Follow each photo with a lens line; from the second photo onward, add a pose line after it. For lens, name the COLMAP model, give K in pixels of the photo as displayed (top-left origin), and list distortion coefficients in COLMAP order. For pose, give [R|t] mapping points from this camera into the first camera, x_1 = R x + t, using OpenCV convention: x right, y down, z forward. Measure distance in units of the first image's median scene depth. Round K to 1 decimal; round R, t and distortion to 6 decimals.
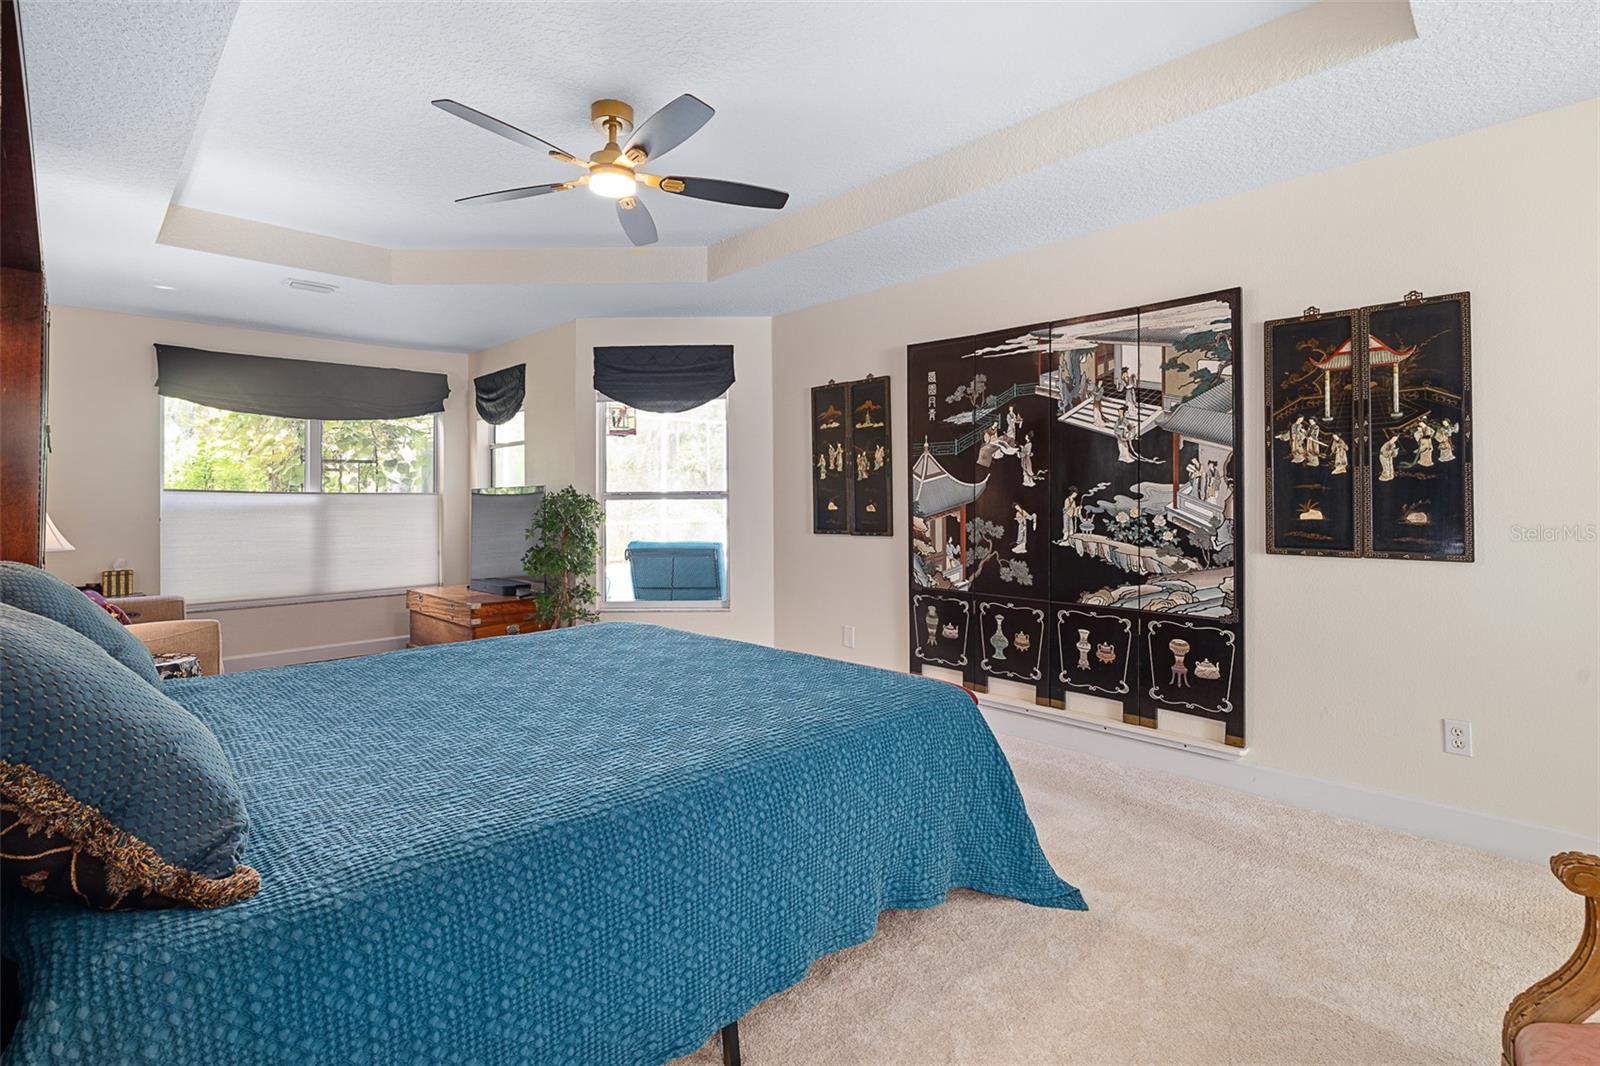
lens RADIAL K [[737.6, 0, 788.2], [0, 737.6, 502.5], [0, 0, 1]] dist [-0.020055, 0.006000]
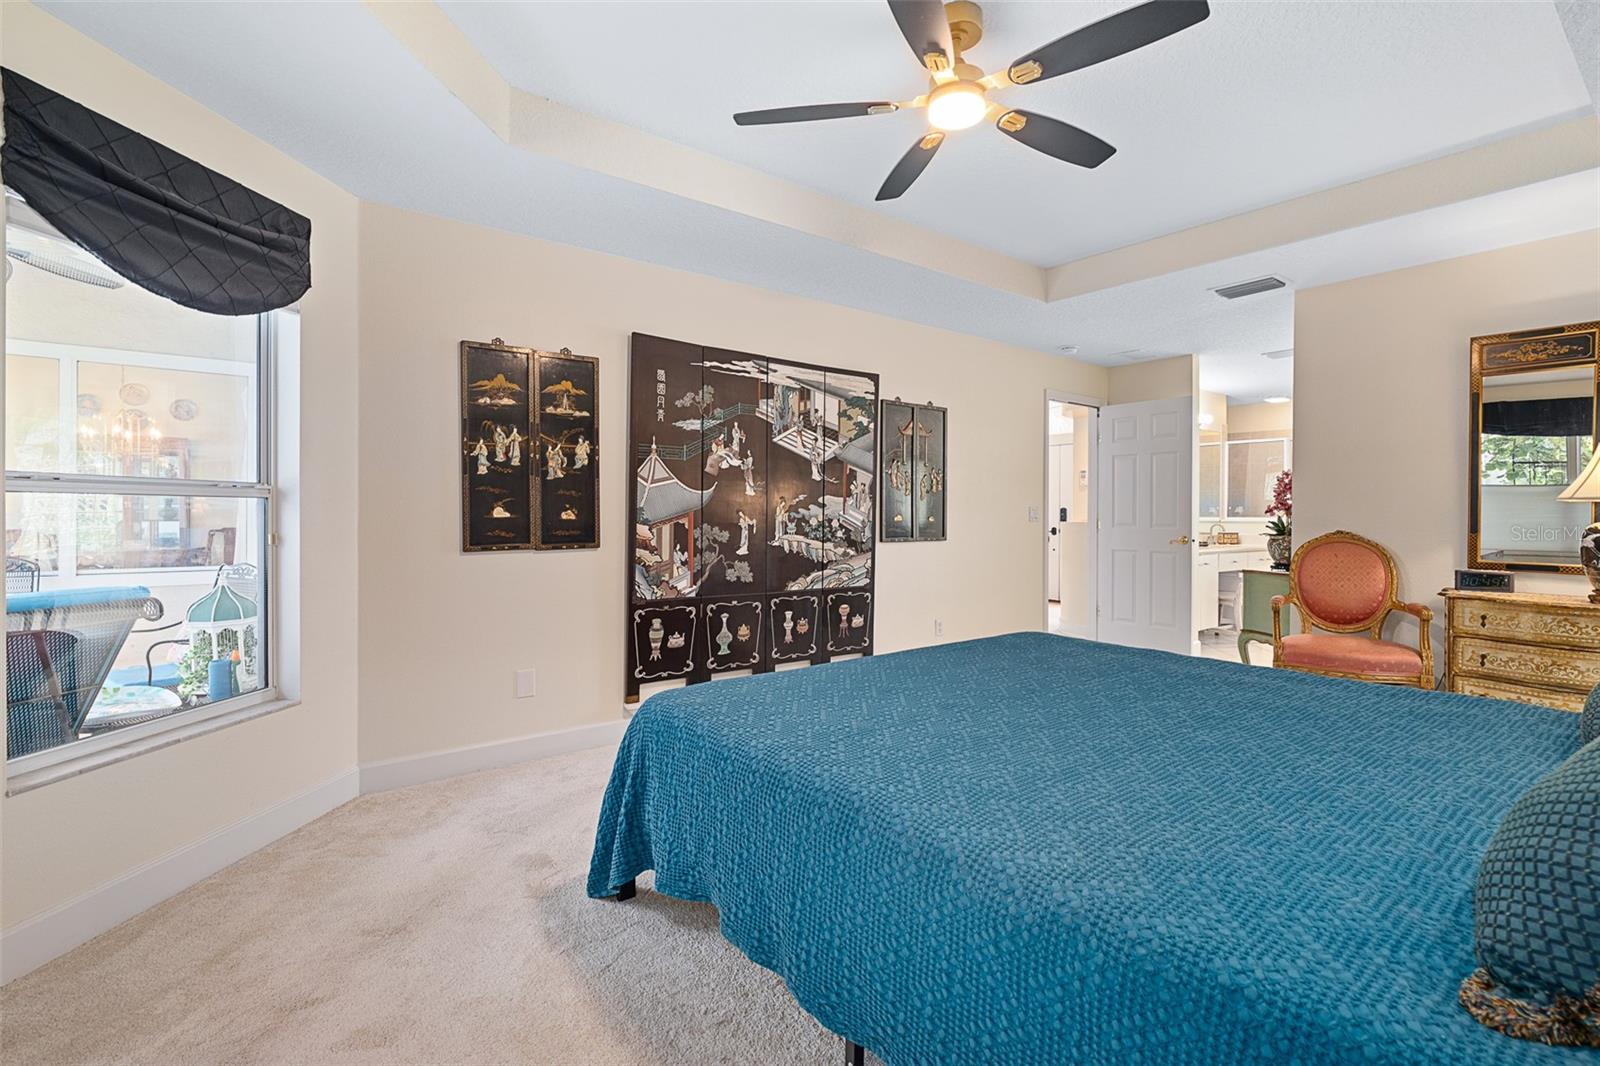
lens RADIAL K [[737.6, 0, 813.6], [0, 737.6, 519.1], [0, 0, 1]] dist [-0.020055, 0.006000]
pose [[0.114764, -0.009985, 0.993343, -0.849126], [-0.008161, 0.999906, 0.010994, 0.001729], [-0.993359, -0.009369, 0.114671, 0.824052]]
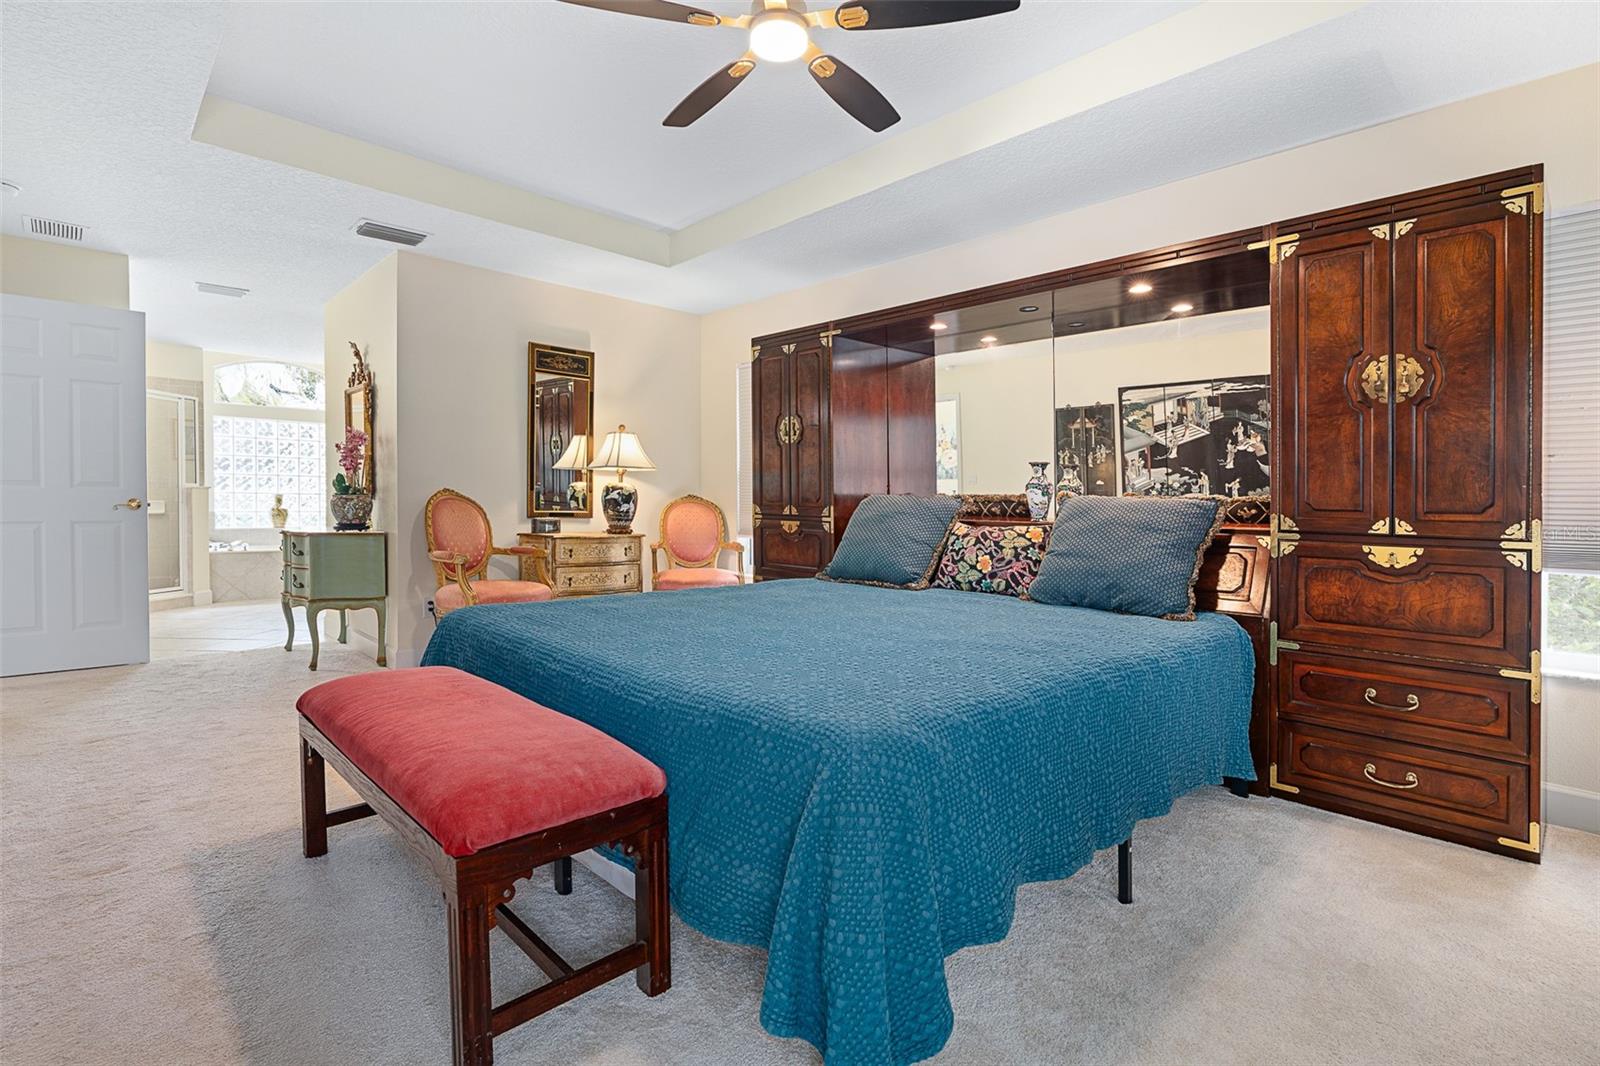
lens RADIAL K [[737.6, 0, 798.5], [0, 737.6, 517.6], [0, 0, 1]] dist [-0.020055, 0.006000]
pose [[-0.999888, -0.014799, -0.002152, -0.188111], [-0.014835, 0.999725, 0.018153, 0.045041], [0.001883, 0.018183, -0.999833, 1.417016]]
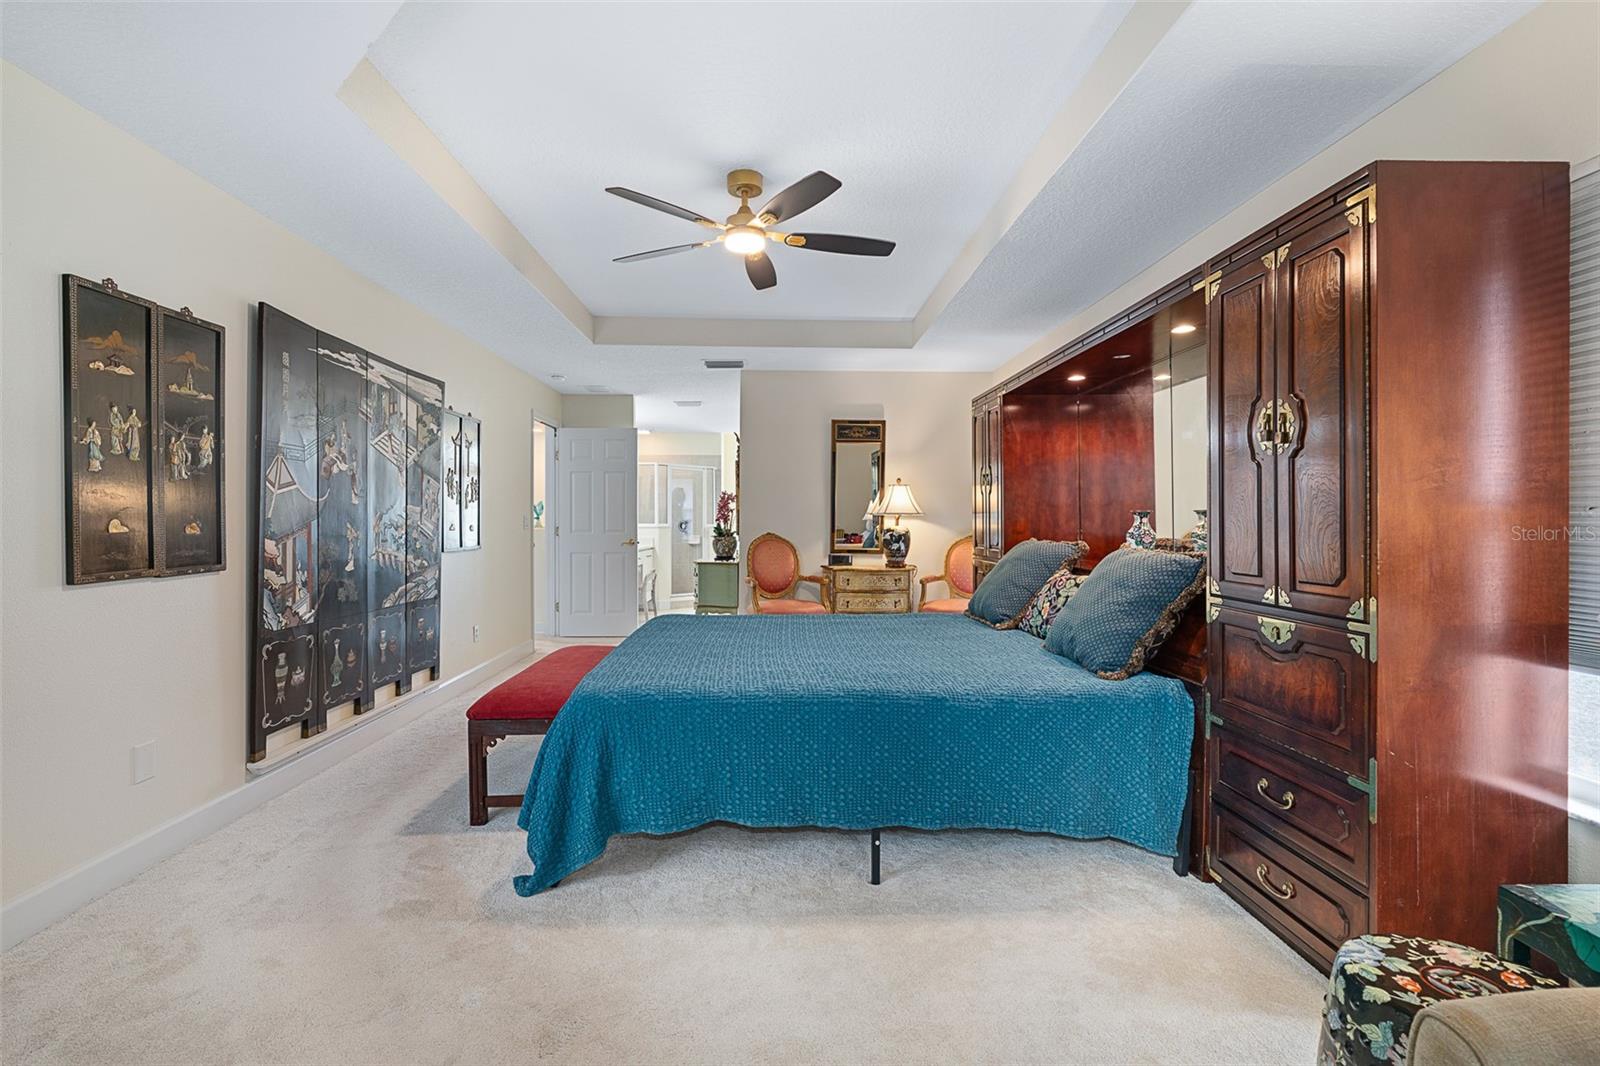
lens RADIAL K [[737.6, 0, 805.1], [0, 737.6, 532.1], [0, 0, 1]] dist [-0.020055, 0.006000]
pose [[-0.749415, -0.014018, 0.661952, -0.864153], [-0.006226, 0.999881, 0.014126, -0.001575], [-0.662071, 0.006464, -0.749413, 1.438672]]
